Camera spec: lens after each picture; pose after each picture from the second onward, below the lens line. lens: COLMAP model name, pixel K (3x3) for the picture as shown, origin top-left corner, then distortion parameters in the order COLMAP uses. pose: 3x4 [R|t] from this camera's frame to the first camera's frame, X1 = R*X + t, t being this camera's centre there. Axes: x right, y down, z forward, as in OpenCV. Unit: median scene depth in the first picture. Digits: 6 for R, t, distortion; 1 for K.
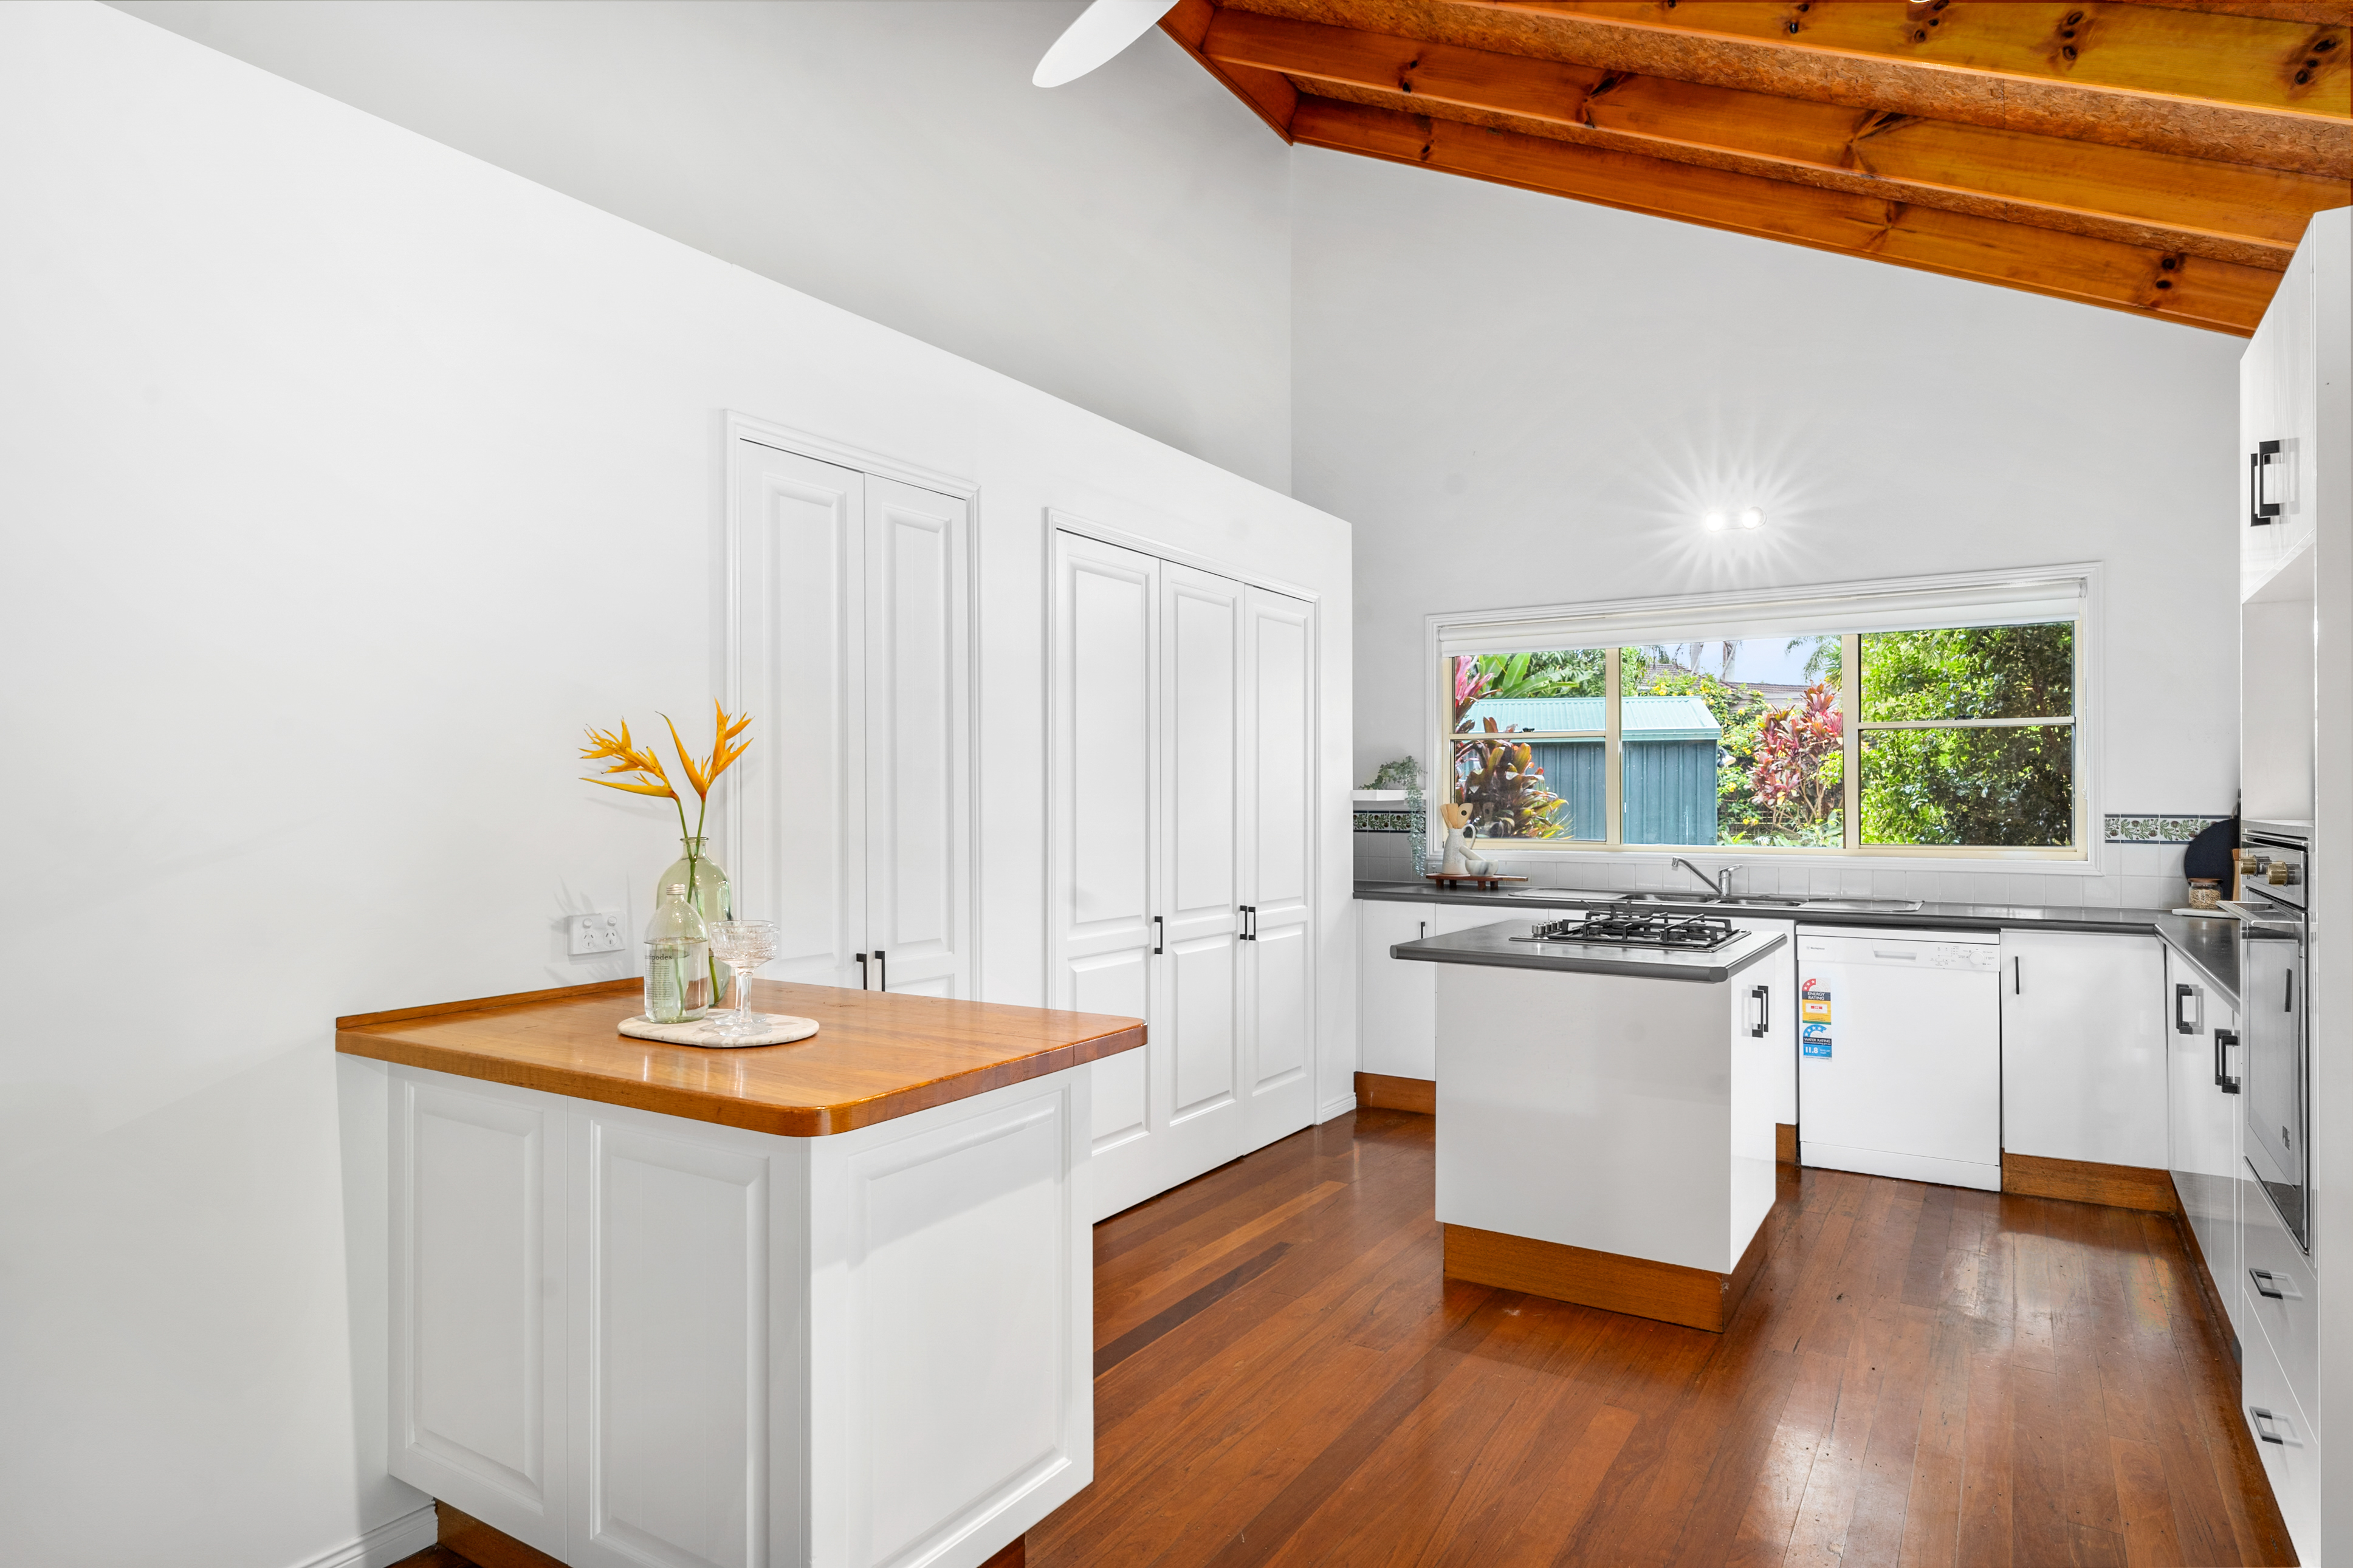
lens RADIAL K [[1343.2, 0, 1175.5], [0, 1343.2, 789.3], [0, 0, 1]] dist [0.002159, 0.000856]
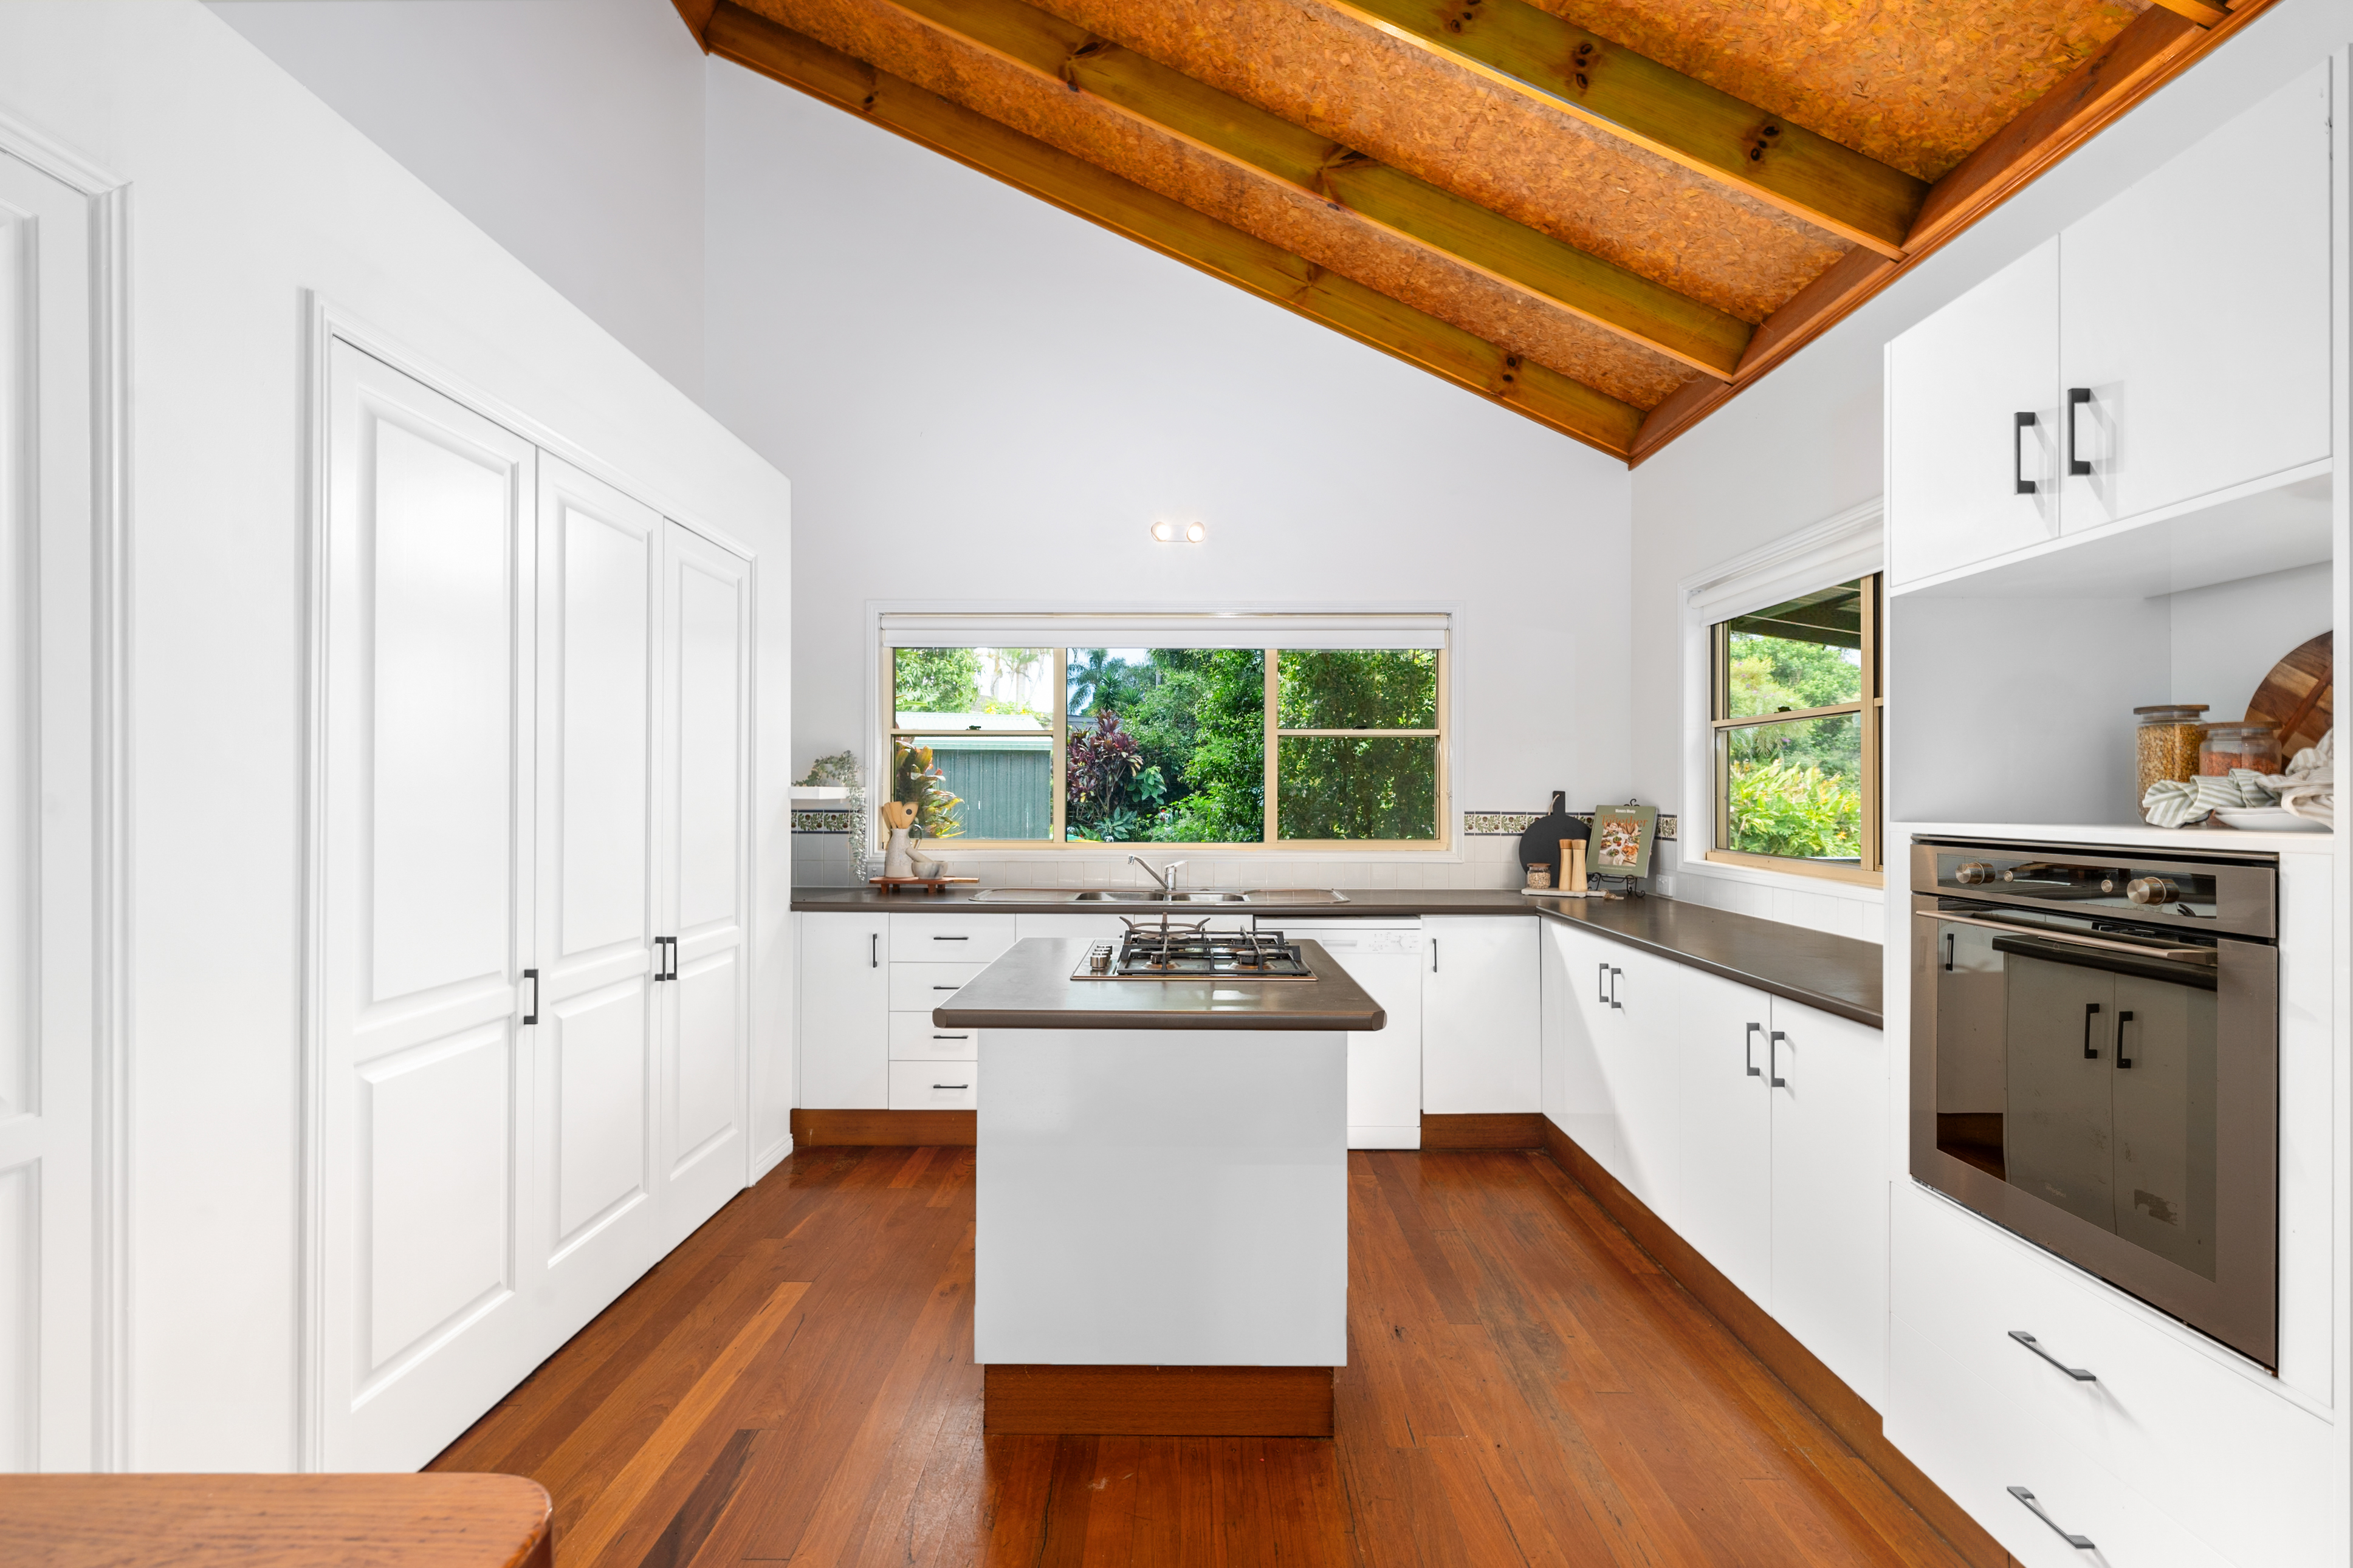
lens RADIAL K [[1048.9, 0, 1197.6], [0, 1048.9, 793.2], [0, 0, 1]] dist [0.000733, -0.000528]
pose [[0.843705, 0.004922, 0.536784, -0.012017], [-0.006712, 0.999977, 0.001380, 0.002137], [-0.536765, -0.004768, 0.843718, 0.327889]]
